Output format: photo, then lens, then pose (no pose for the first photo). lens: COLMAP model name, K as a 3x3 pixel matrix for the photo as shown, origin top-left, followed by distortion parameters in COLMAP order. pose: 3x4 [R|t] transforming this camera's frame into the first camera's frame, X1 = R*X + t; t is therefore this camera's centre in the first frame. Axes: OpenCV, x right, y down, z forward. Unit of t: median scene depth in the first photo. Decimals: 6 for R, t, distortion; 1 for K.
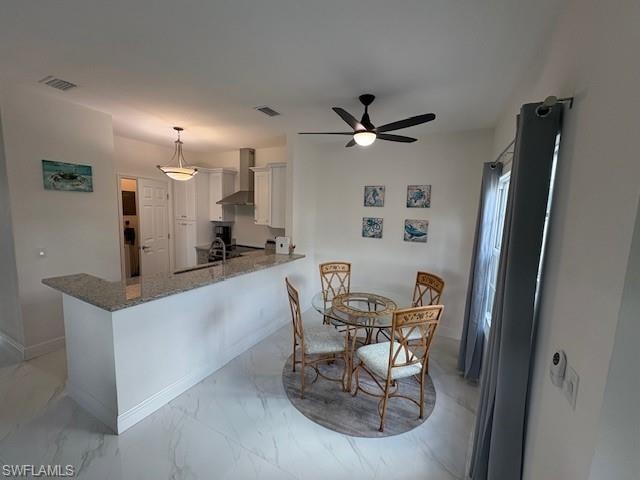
lens RADIAL K [[254.2, 0, 318.4], [0, 254.2, 238.1], [0, 0, 1]] dist [-0.003435, -0.001094]
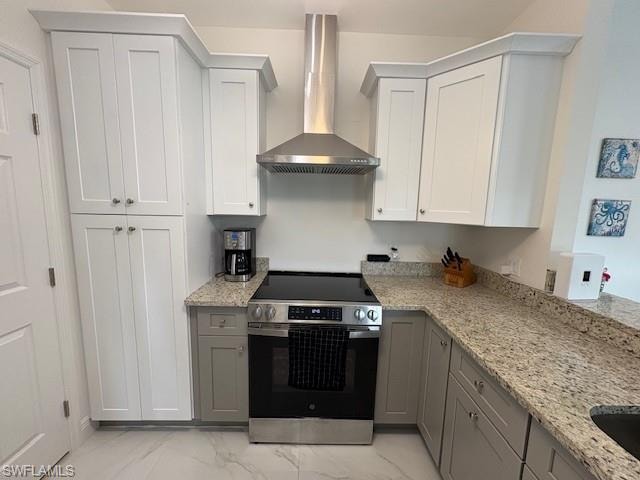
lens RADIAL K [[254.2, 0, 319.9], [0, 254.2, 238.6], [0, 0, 1]] dist [-0.003435, -0.001094]
pose [[0.884695, -0.076708, 0.459816, -0.574548], [0.053910, 0.996586, 0.062528, -0.063054], [-0.463042, -0.030530, 0.885810, 0.797043]]
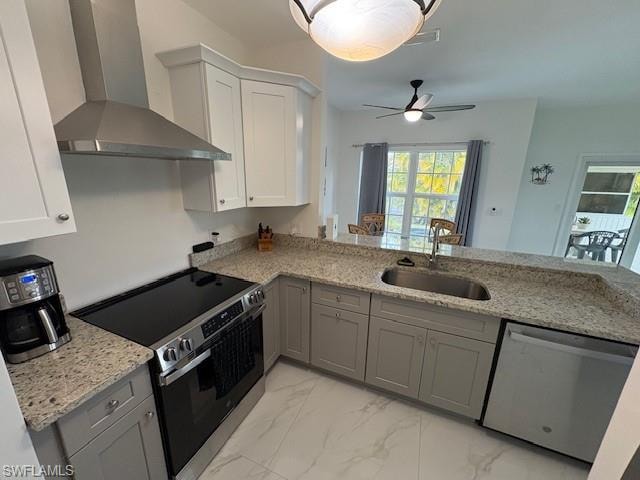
lens RADIAL K [[254.2, 0, 321.3], [0, 254.2, 239.4], [0, 0, 1]] dist [-0.003435, -0.001094]
pose [[-0.069329, -0.290417, 0.954385, -0.742317], [0.073349, 0.952614, 0.295206, -0.135042], [-0.994894, 0.090470, -0.044742, 0.990636]]
